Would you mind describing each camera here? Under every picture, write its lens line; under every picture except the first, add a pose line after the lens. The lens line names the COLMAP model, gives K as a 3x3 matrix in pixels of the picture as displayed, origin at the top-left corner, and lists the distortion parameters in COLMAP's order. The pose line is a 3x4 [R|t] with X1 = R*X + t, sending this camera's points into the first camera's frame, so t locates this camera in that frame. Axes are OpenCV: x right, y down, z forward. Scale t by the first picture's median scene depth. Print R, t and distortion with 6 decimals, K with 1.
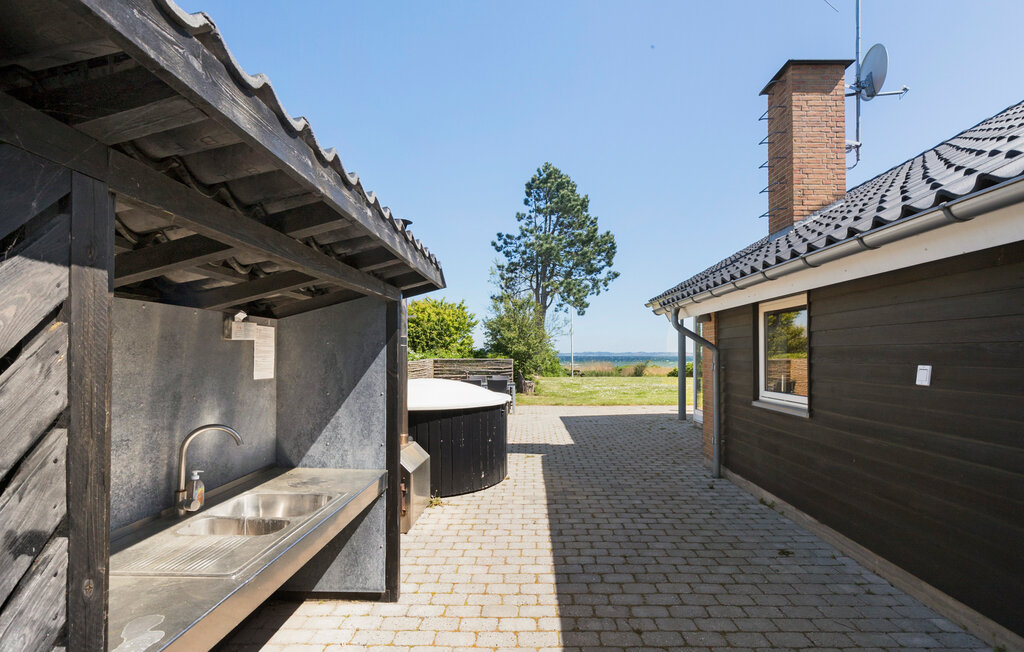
lens RADIAL K [[506.3, 0, 513.4], [0, 506.3, 339.9], [0, 0, 1]] dist [-0.000322, -0.000105]
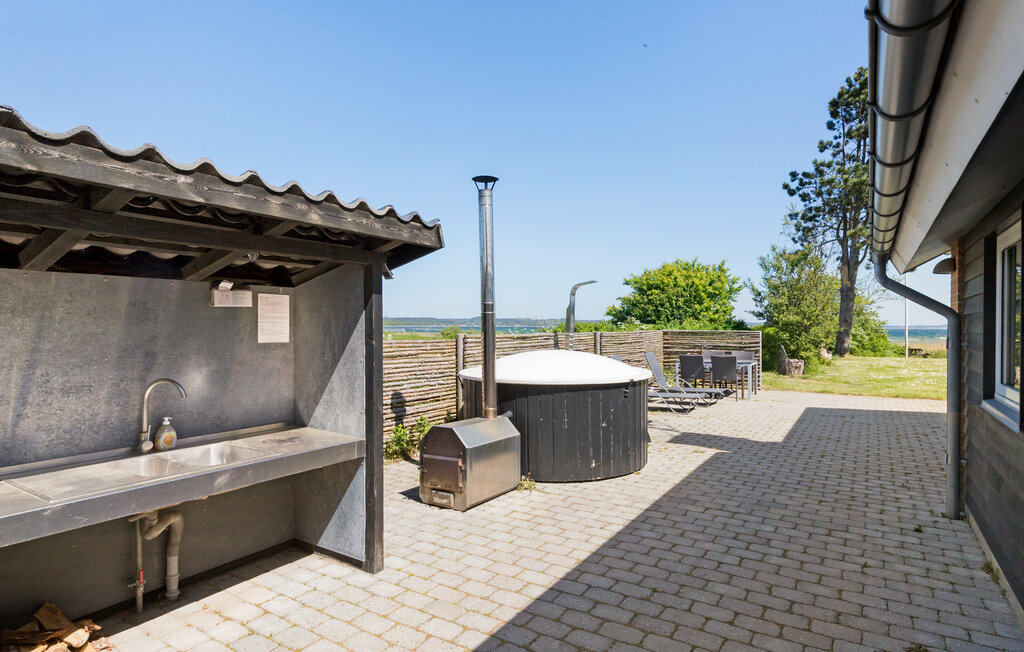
lens RADIAL K [[560.8, 0, 512.0], [0, 560.8, 326.0], [0, 0, 1]] dist [0.002806, 0.000245]
pose [[0.855734, 0.004050, -0.517401, 0.380613], [0.010797, 0.999612, 0.025681, 0.010478], [0.517304, -0.027563, 0.855358, 0.155337]]
